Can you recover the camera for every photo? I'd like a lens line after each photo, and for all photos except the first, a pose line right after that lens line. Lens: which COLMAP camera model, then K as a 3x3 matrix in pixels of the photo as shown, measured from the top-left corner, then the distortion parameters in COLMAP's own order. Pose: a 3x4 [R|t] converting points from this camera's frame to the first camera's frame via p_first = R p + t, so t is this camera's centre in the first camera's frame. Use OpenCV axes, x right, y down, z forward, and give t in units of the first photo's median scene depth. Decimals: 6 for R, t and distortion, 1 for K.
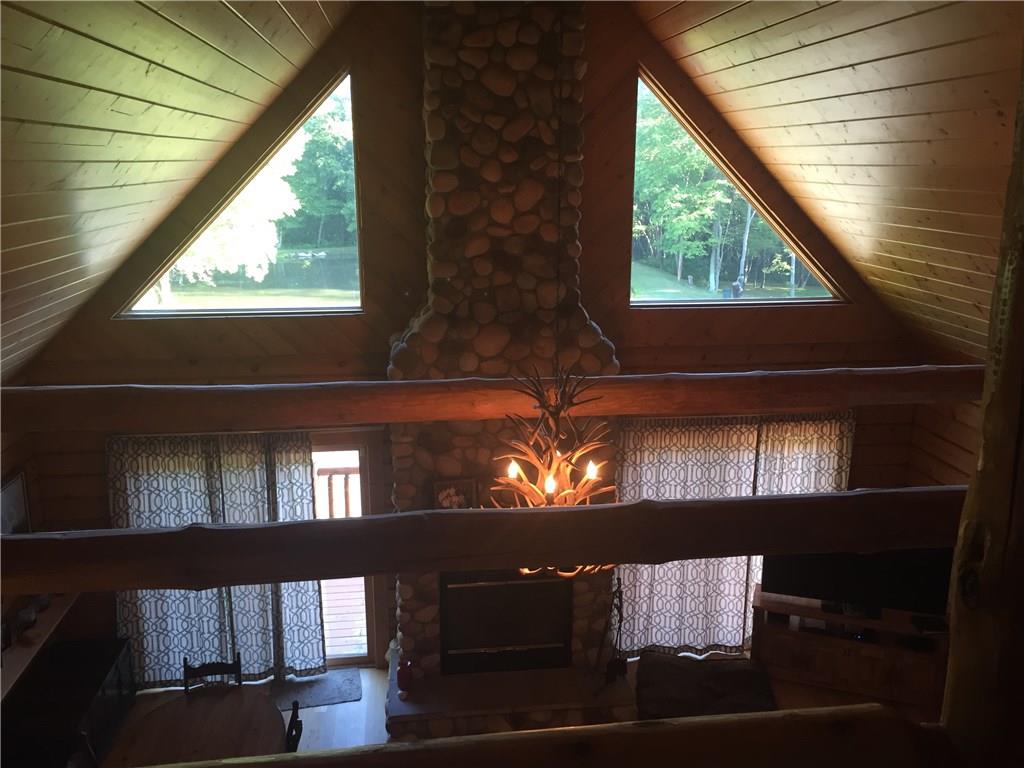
lens RADIAL K [[878.9, 0, 515.0], [0, 878.9, 383.1], [0, 0, 1]] dist [0.058864, -0.057384]
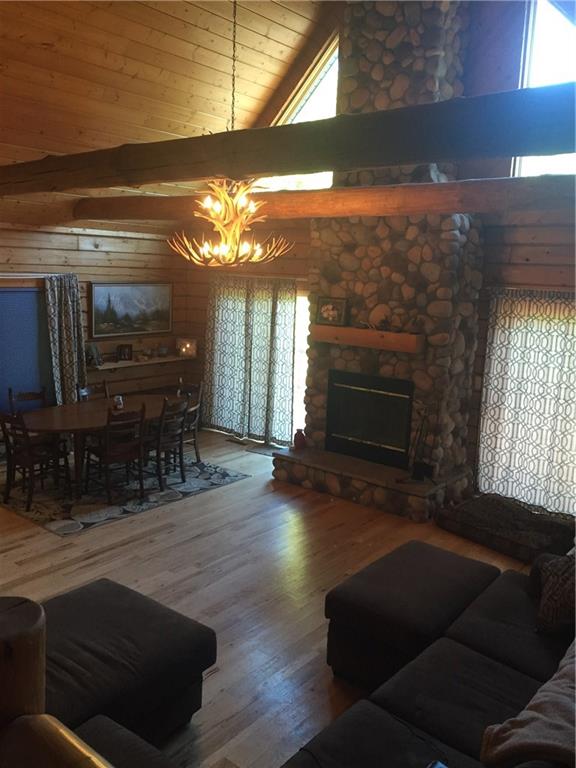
lens RADIAL K [[659.2, 0, 286.9], [0, 659.2, 381.8], [0, 0, 1]] dist [0.058864, -0.057384]
pose [[0.696595, 0.148223, -0.701987, 0.601731], [-0.209723, 0.977759, -0.001661, 0.238539], [0.686128, 0.148380, 0.712188, 0.186775]]
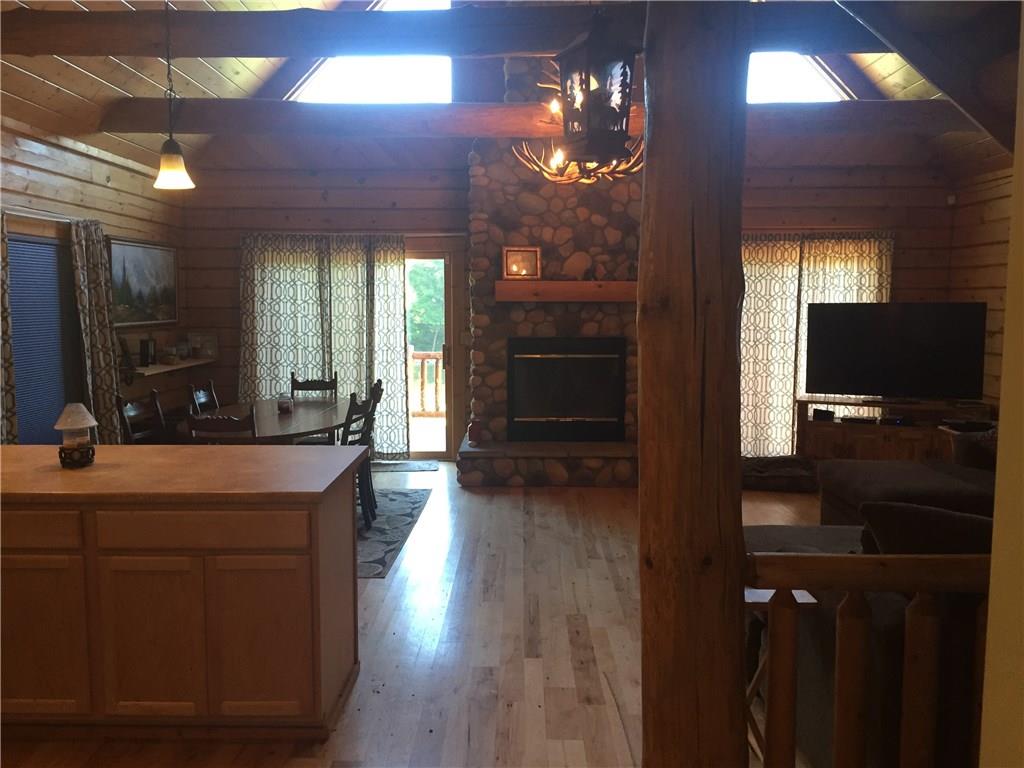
lens RADIAL K [[878.9, 0, 511.5], [0, 878.9, 386.3], [0, 0, 1]] dist [0.058864, -0.057384]
pose [[0.991603, 0.013187, -0.128644, 0.065580], [-0.032362, 0.988439, -0.148126, 0.428804], [0.125204, 0.151045, 0.980566, -0.112051]]
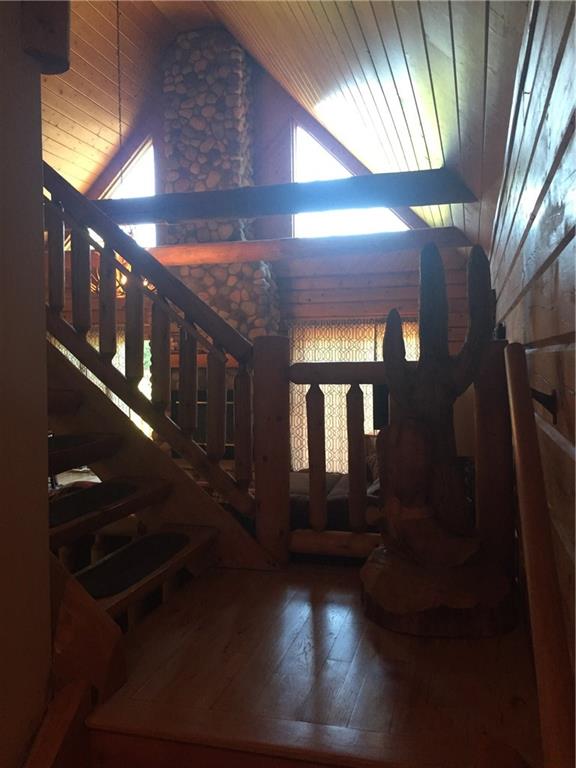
lens RADIAL K [[659.2, 0, 292.7], [0, 659.2, 381.7], [0, 0, 1]] dist [0.058864, -0.057384]
pose [[0.923895, 0.004575, -0.382619, 0.635029], [-0.083570, 0.978202, -0.190096, 0.414246], [0.373409, 0.207604, 0.904138, -0.122292]]
